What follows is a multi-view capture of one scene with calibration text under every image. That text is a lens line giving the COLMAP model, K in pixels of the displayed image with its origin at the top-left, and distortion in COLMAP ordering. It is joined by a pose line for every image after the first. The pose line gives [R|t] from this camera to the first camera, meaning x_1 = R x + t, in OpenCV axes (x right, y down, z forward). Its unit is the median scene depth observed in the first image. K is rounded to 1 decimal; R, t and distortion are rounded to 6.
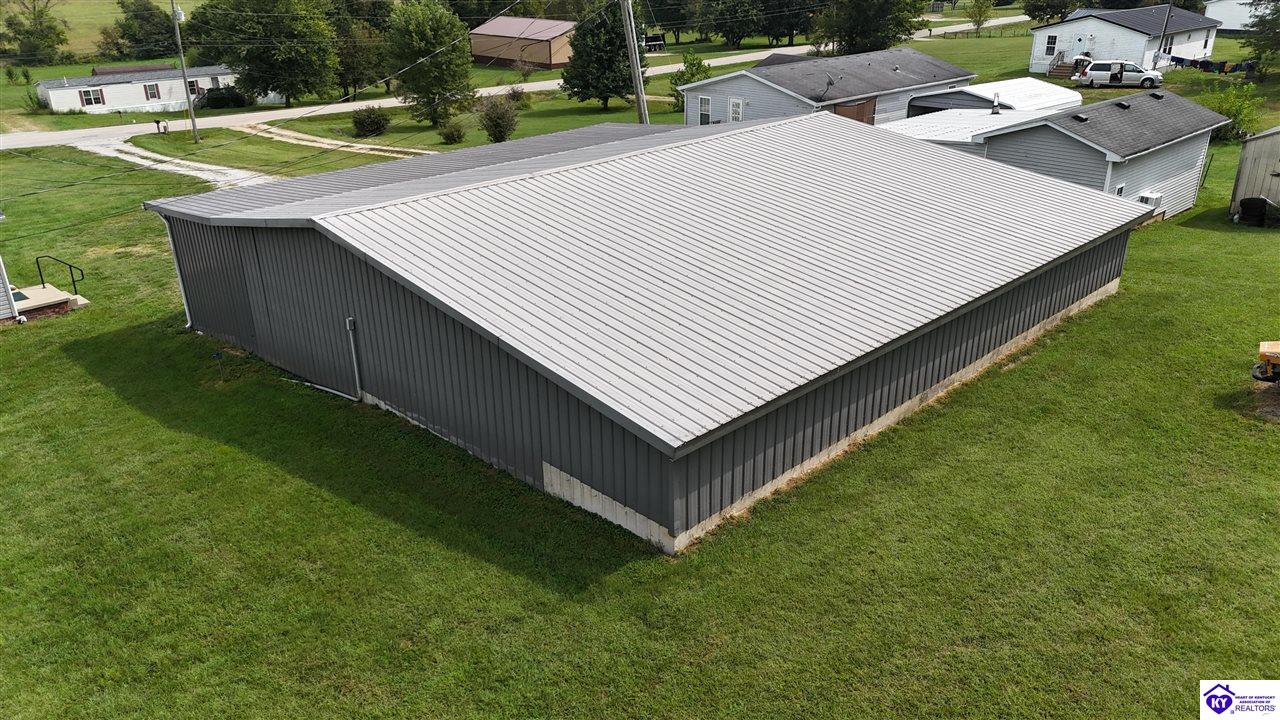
lens RADIAL K [[938.3, 0, 644.1], [0, 938.3, 361.4], [0, 0, 1]] dist [0.055976, -0.049229]
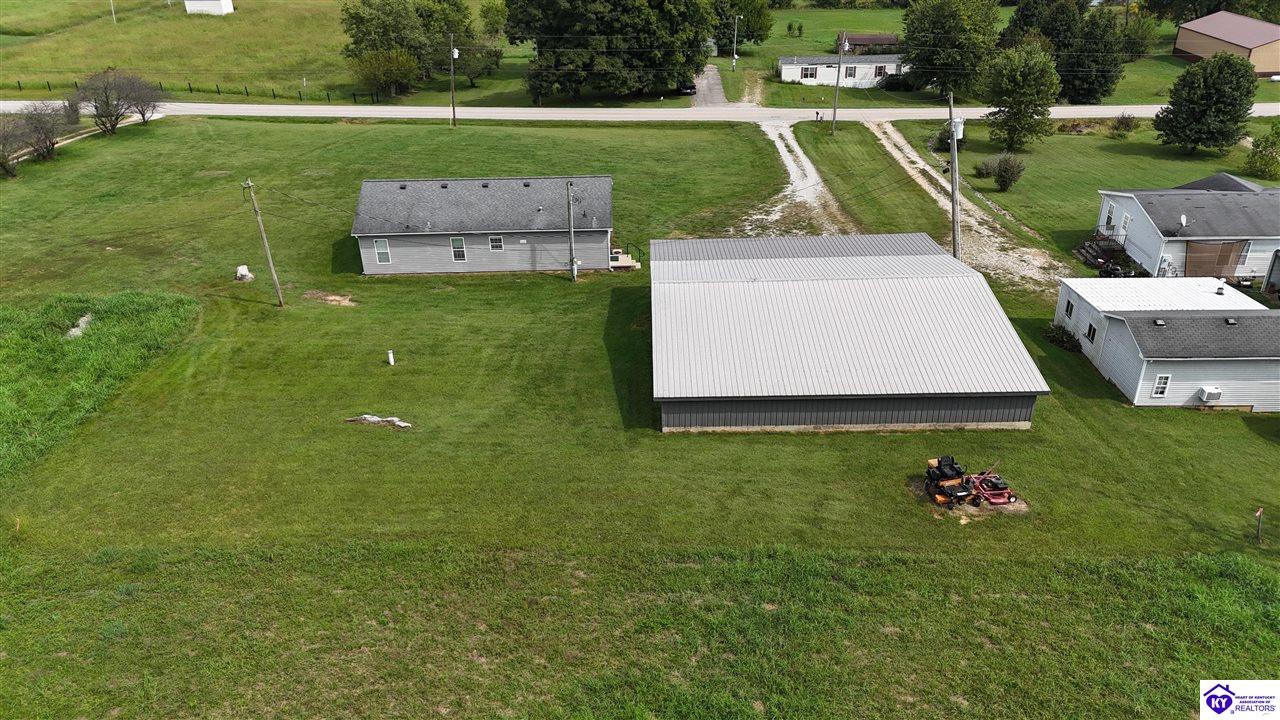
lens RADIAL K [[938.3, 0, 641.1], [0, 938.3, 360.0], [0, 0, 1]] dist [0.055976, -0.049229]
pose [[0.712942, 0.323925, -0.621921, 0.234785], [-0.270350, 0.945317, 0.182447, -0.072550], [0.647011, 0.038063, 0.761530, -0.180384]]
